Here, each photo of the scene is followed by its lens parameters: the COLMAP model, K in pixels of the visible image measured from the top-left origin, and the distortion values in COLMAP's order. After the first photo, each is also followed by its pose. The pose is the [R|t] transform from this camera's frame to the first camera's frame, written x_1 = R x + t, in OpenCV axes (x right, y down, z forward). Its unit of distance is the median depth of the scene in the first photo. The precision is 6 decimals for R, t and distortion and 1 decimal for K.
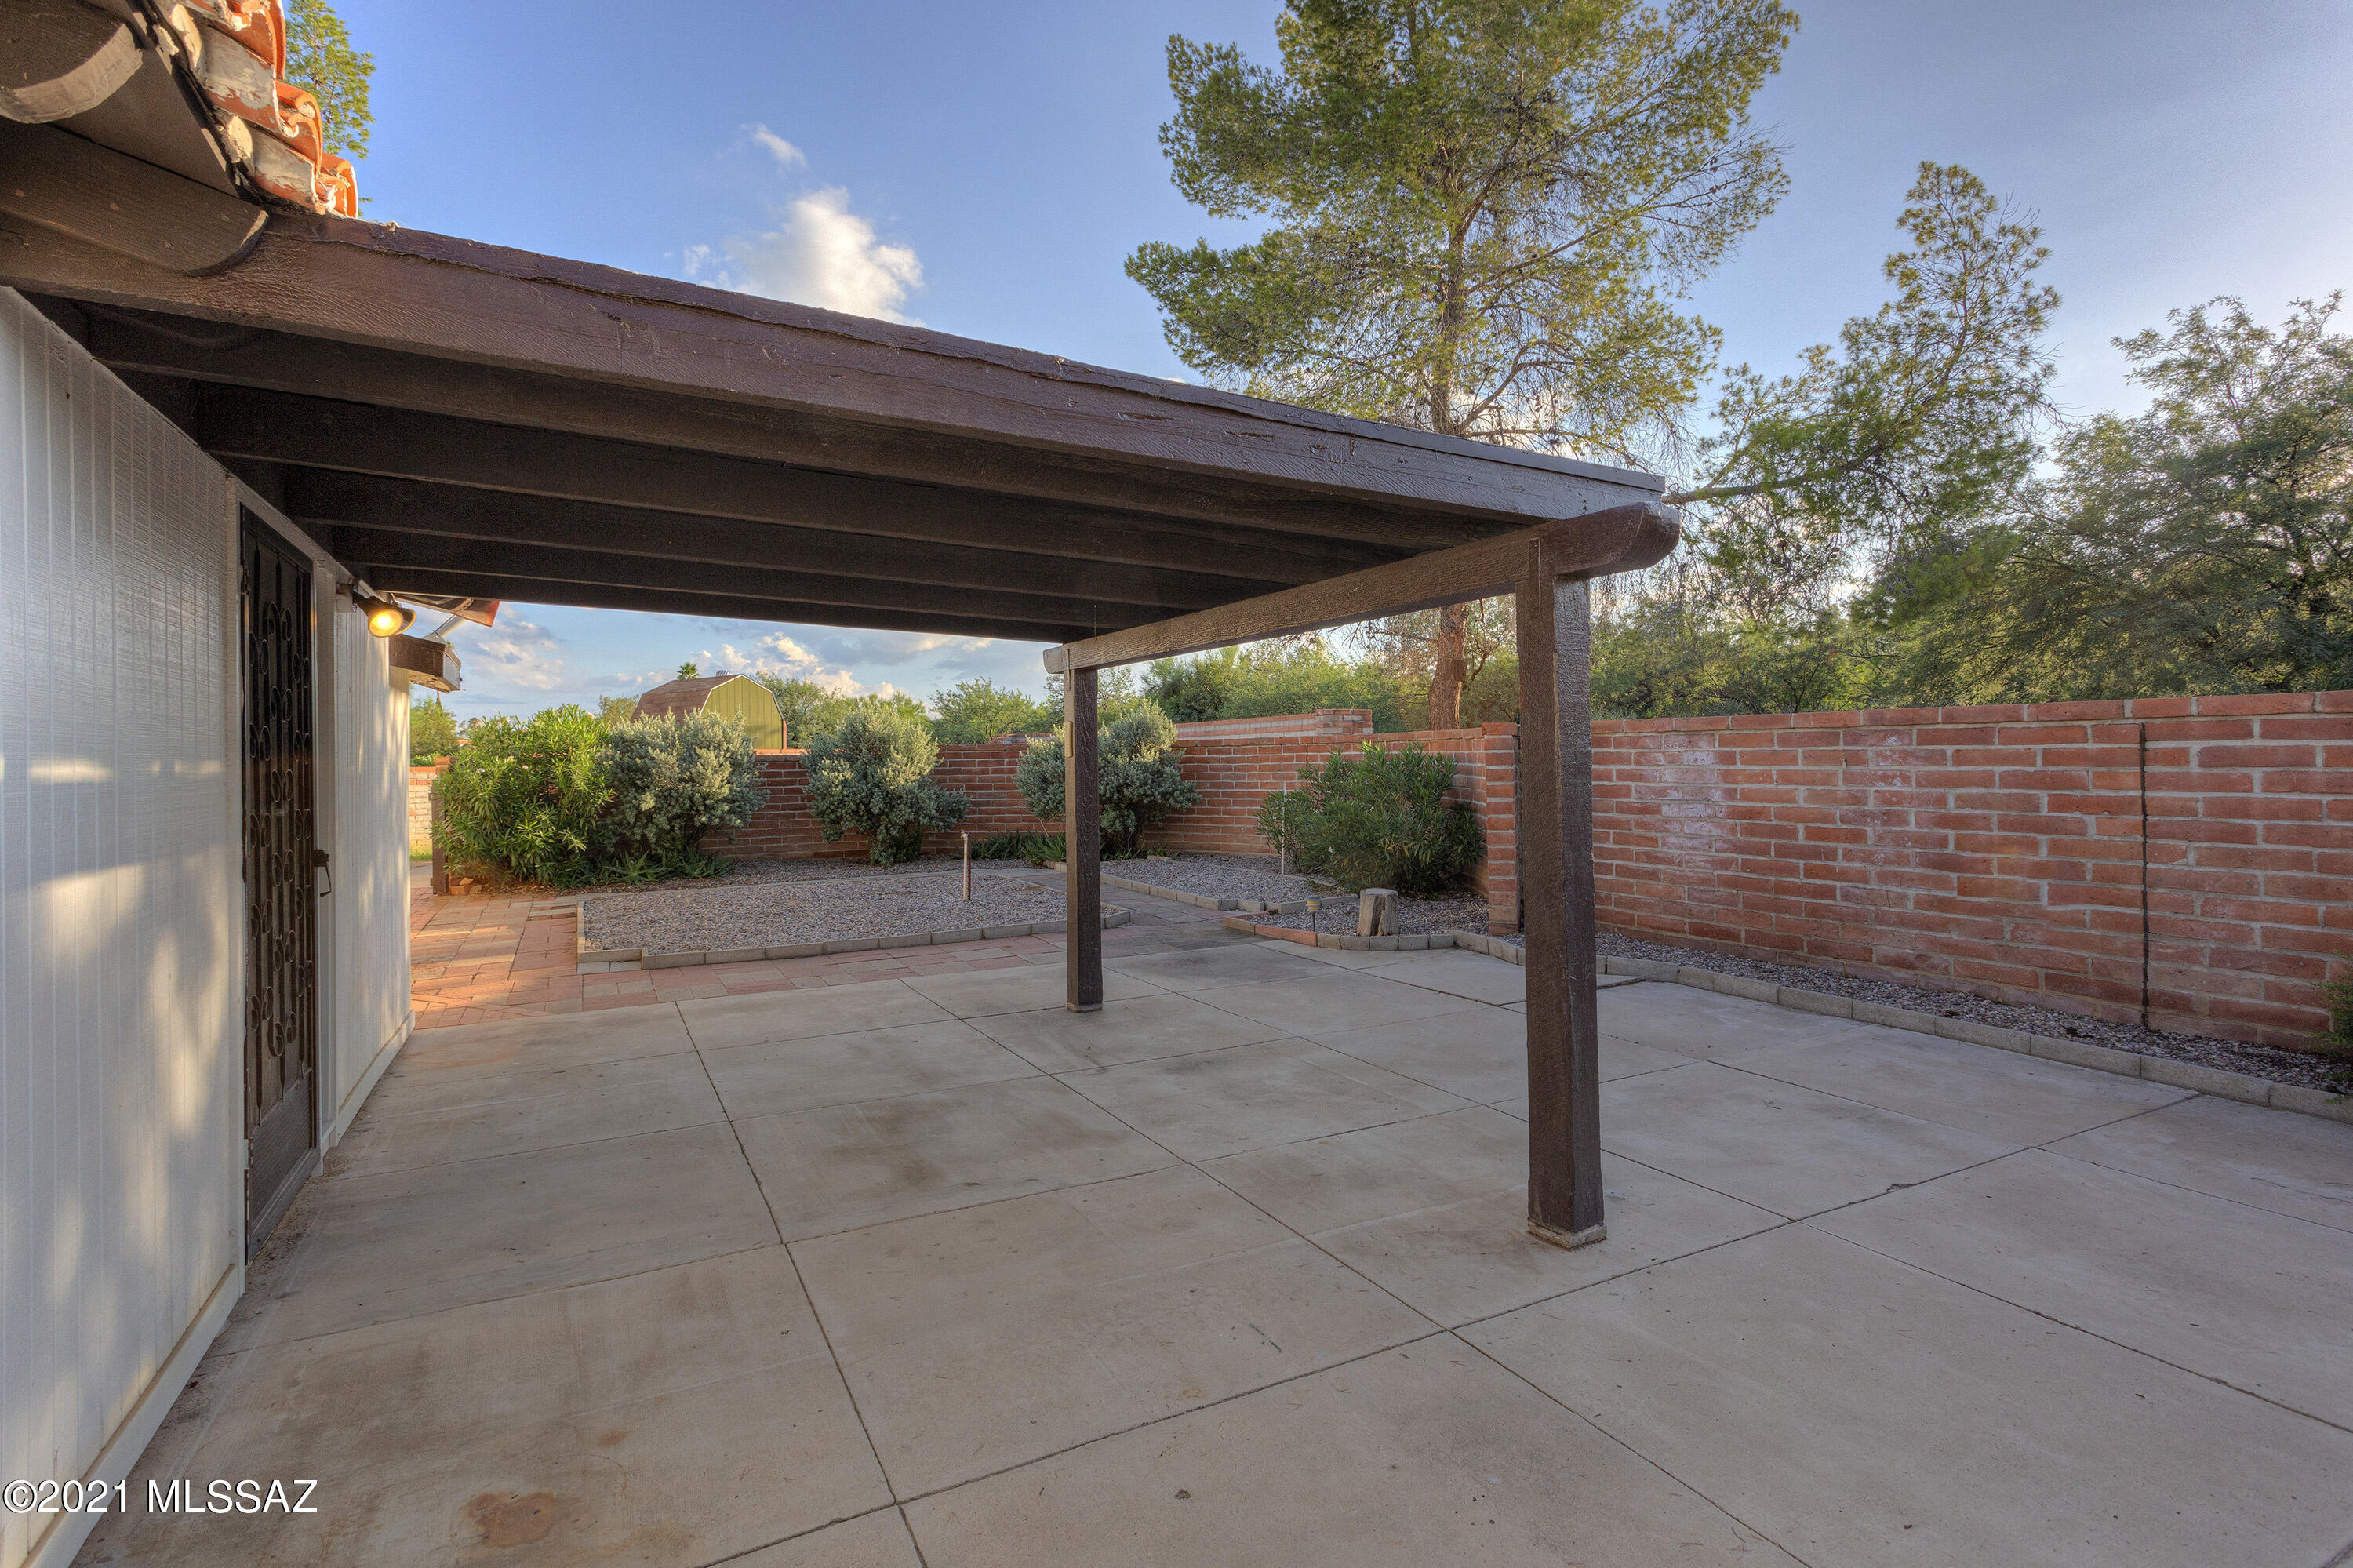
lens RADIAL K [[1125.2, 0, 1191.3], [0, 1125.2, 777.2], [0, 0, 1]] dist [0.003835, 0.001778]
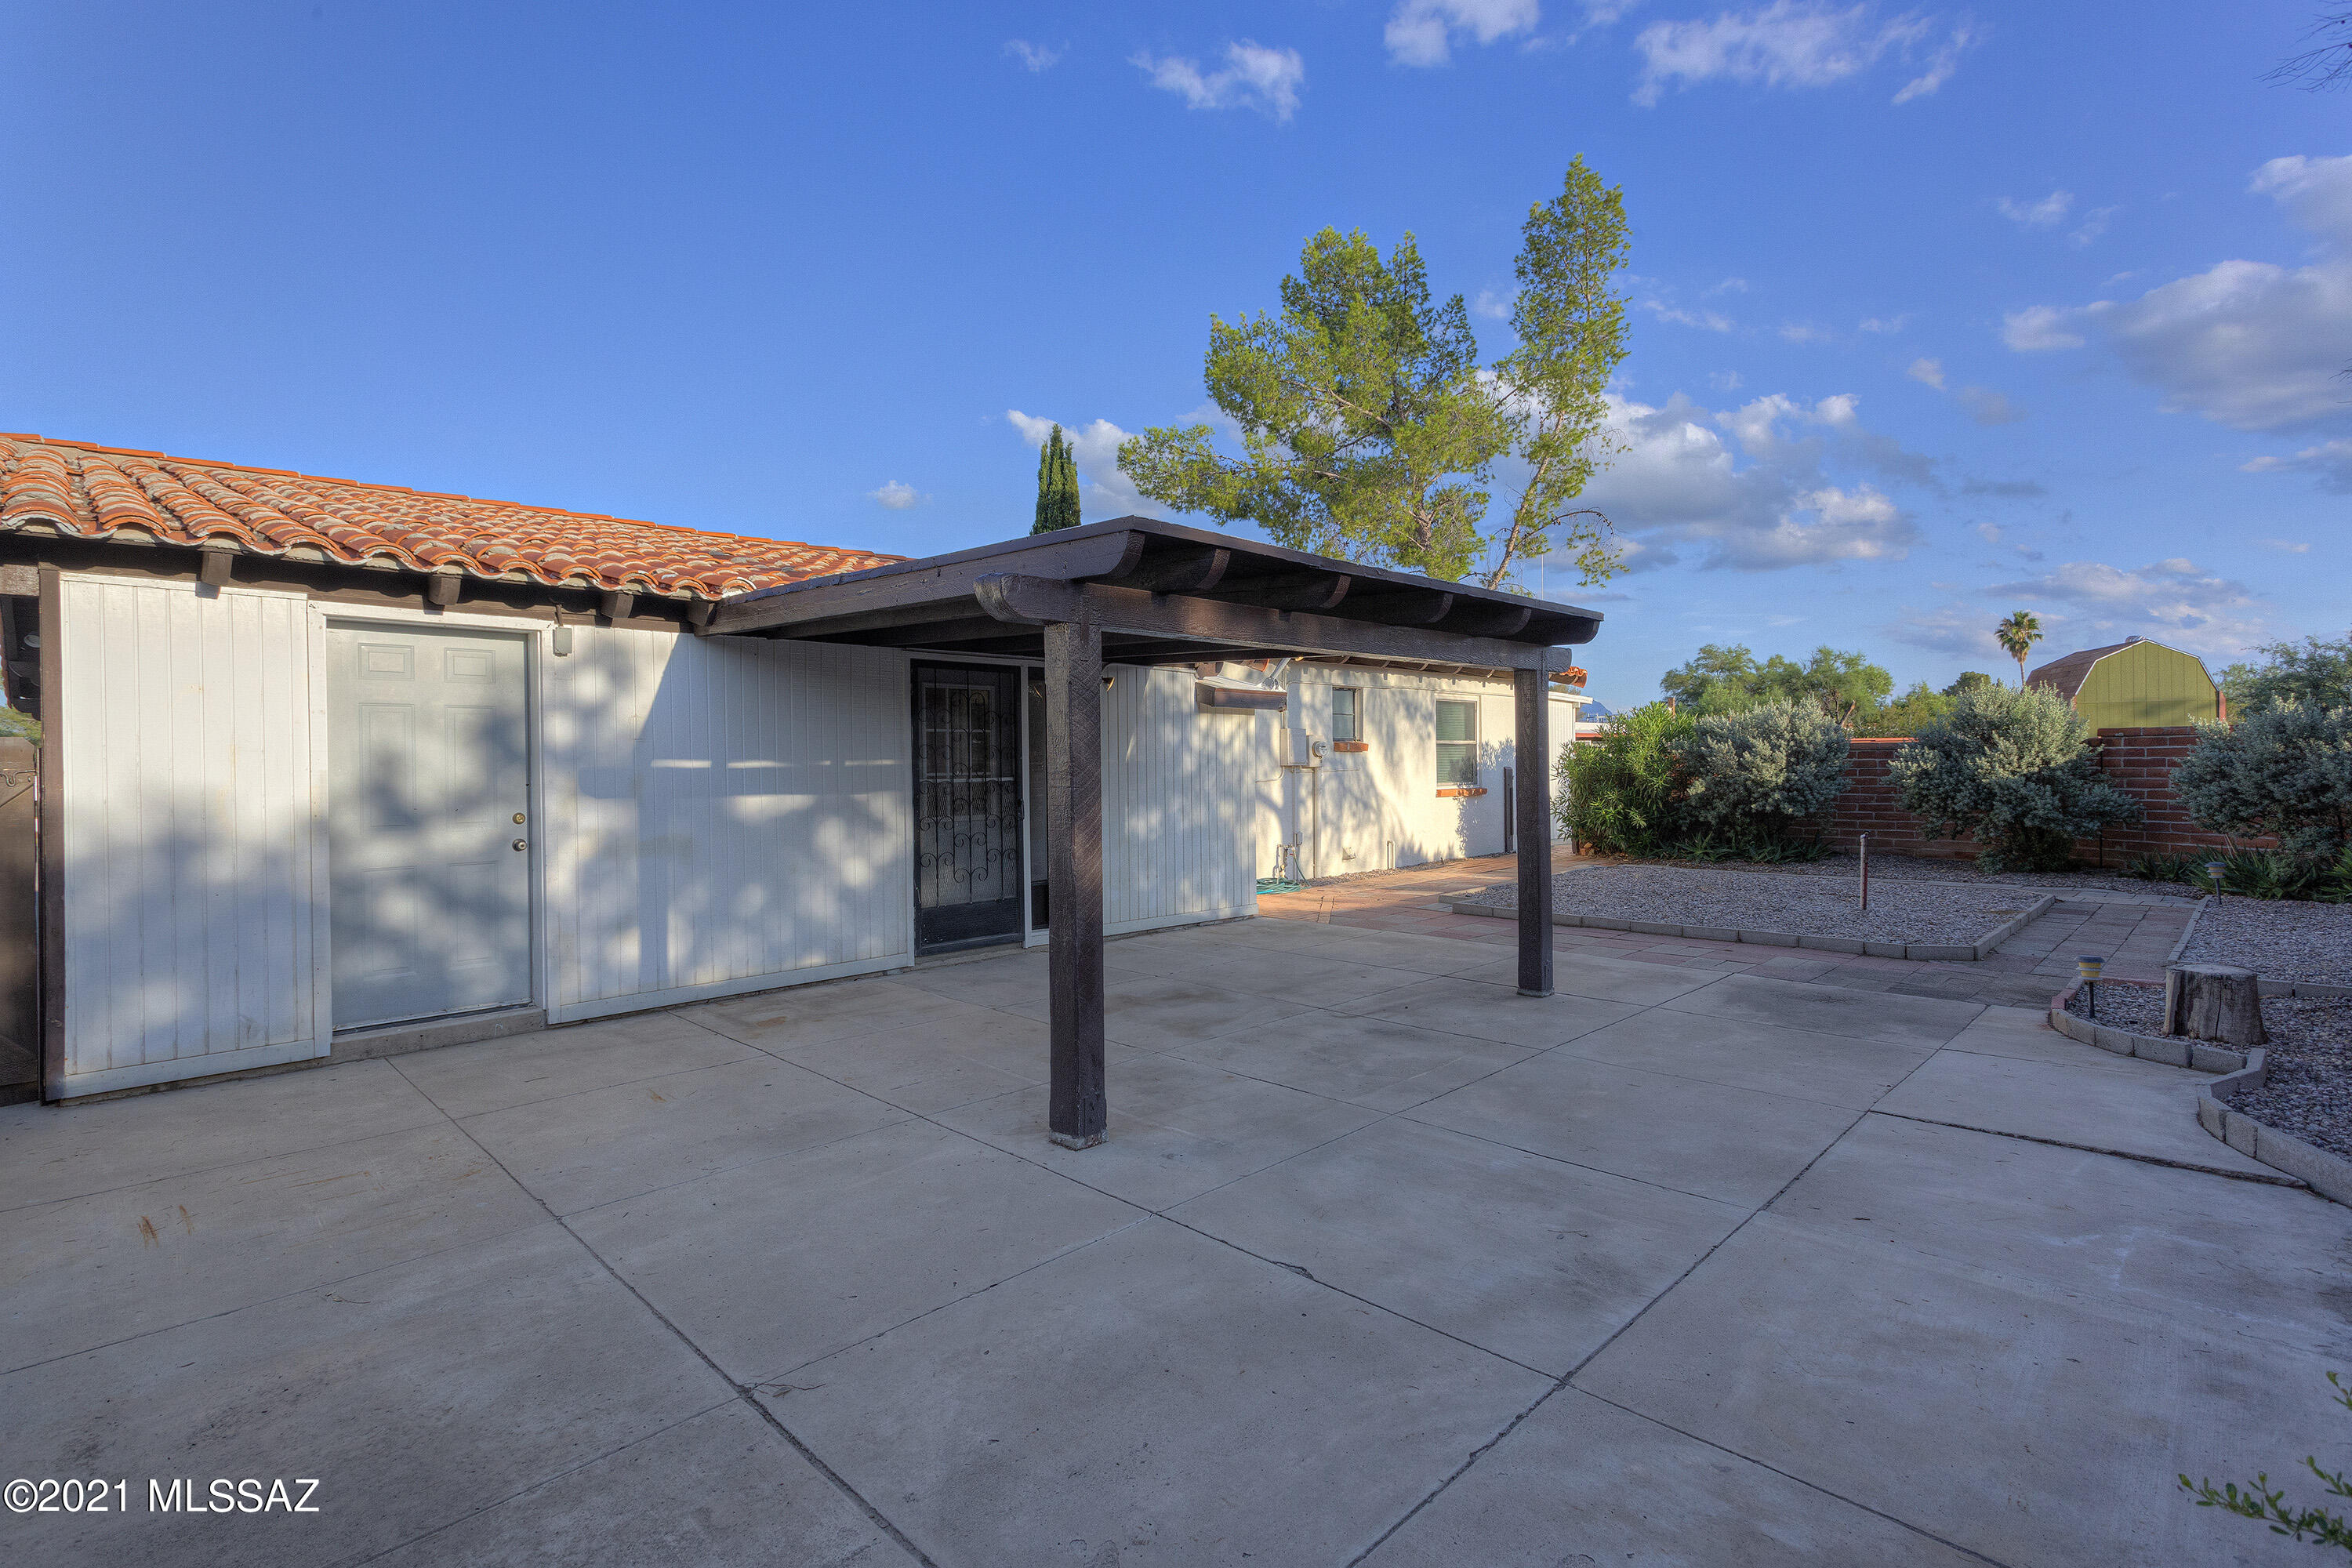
lens RADIAL K [[1124.7, 0, 1183.8], [0, 1124.7, 786.6], [0, 0, 1]] dist [0.003835, 0.001778]
pose [[0.291903, 0.033644, -0.955856, 0.551522], [-0.008966, 0.999433, 0.032440, -0.013075], [0.956406, -0.000899, 0.292039, 0.259776]]
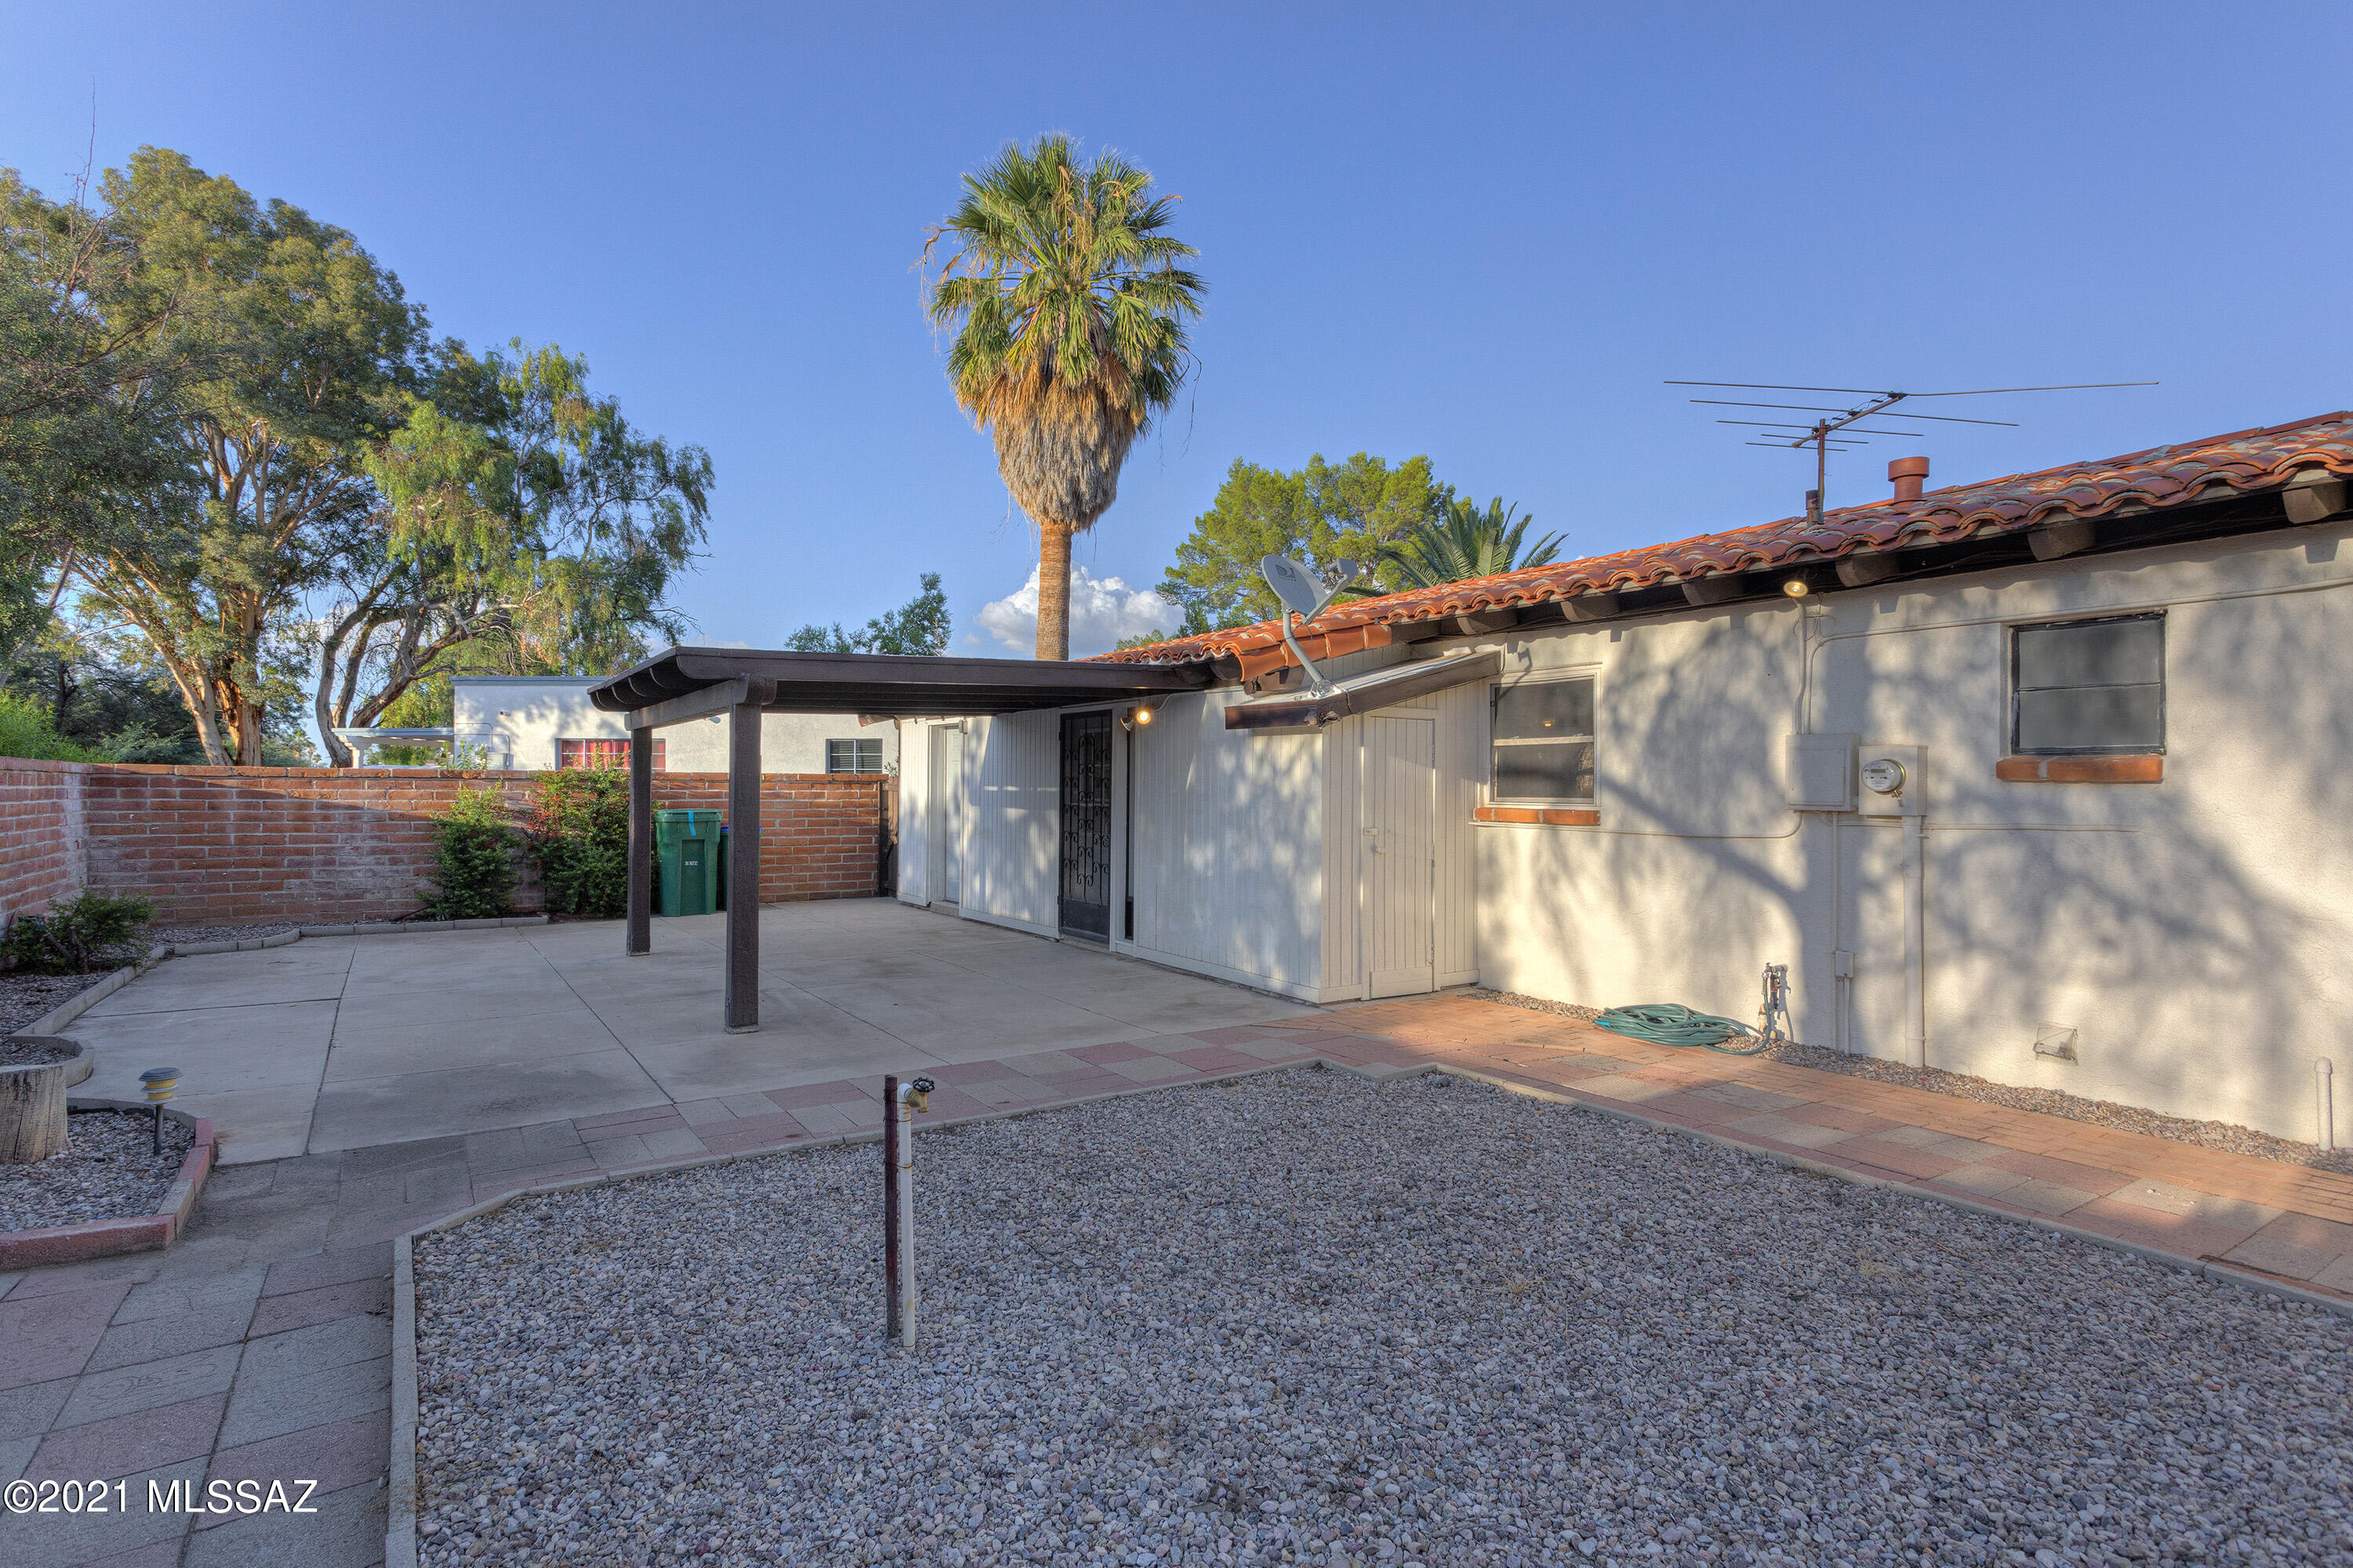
lens RADIAL K [[1125.2, 0, 1187.3], [0, 1125.2, 770.8], [0, 0, 1]] dist [0.003835, 0.001778]
pose [[-0.994622, 0.007369, -0.103309, -0.500945], [0.007194, 0.999972, 0.002068, -0.023557], [0.103321, 0.001314, -0.994647, 1.726504]]
